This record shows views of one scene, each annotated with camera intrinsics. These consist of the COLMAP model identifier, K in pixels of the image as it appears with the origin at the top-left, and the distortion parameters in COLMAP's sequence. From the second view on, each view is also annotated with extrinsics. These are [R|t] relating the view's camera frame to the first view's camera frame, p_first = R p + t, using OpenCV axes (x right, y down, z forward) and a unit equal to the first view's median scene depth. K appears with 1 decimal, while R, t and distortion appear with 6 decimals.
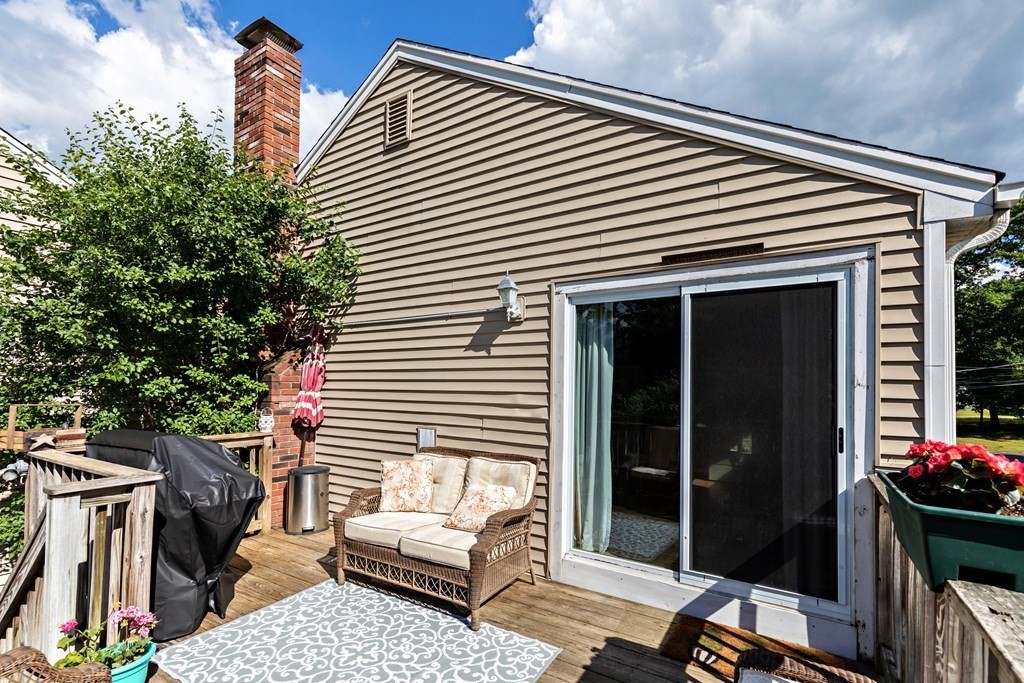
lens RADIAL K [[468.5, 0, 511.4], [0, 468.5, 374.6], [0, 0, 1]] dist [0.000955, -0.000436]
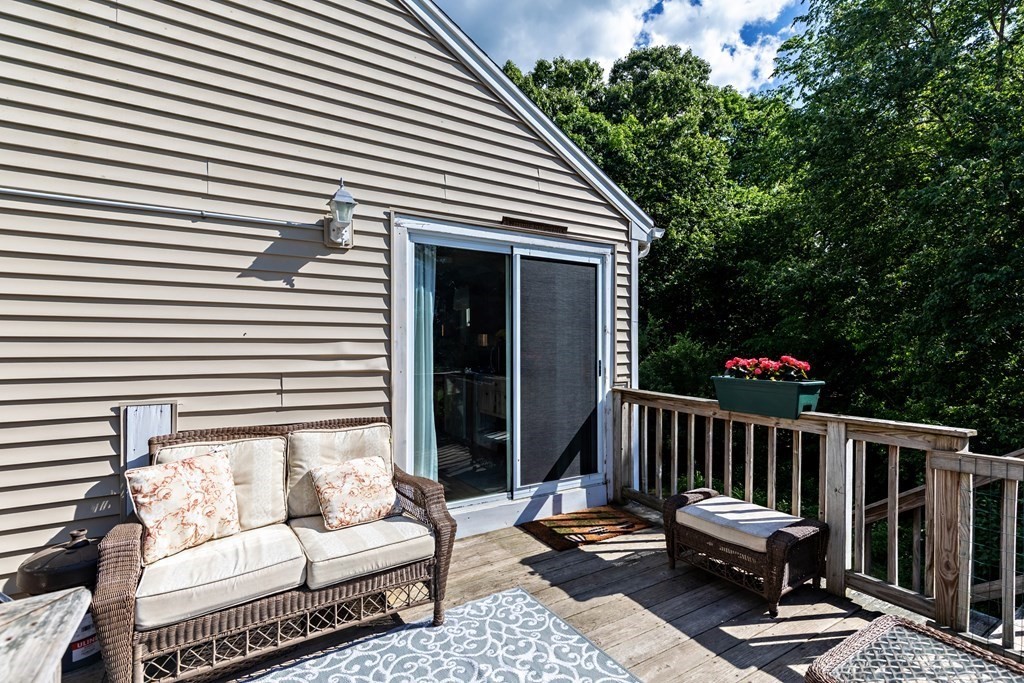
lens RADIAL K [[486.0, 0, 512.0], [0, 486.0, 341.5], [0, 0, 1]] dist [0.001875, -0.000153]
pose [[0.429869, -0.006178, 0.902870, -0.738060], [-0.022042, 0.999607, 0.017335, 0.025911], [-0.902622, -0.027353, 0.429564, 0.490367]]
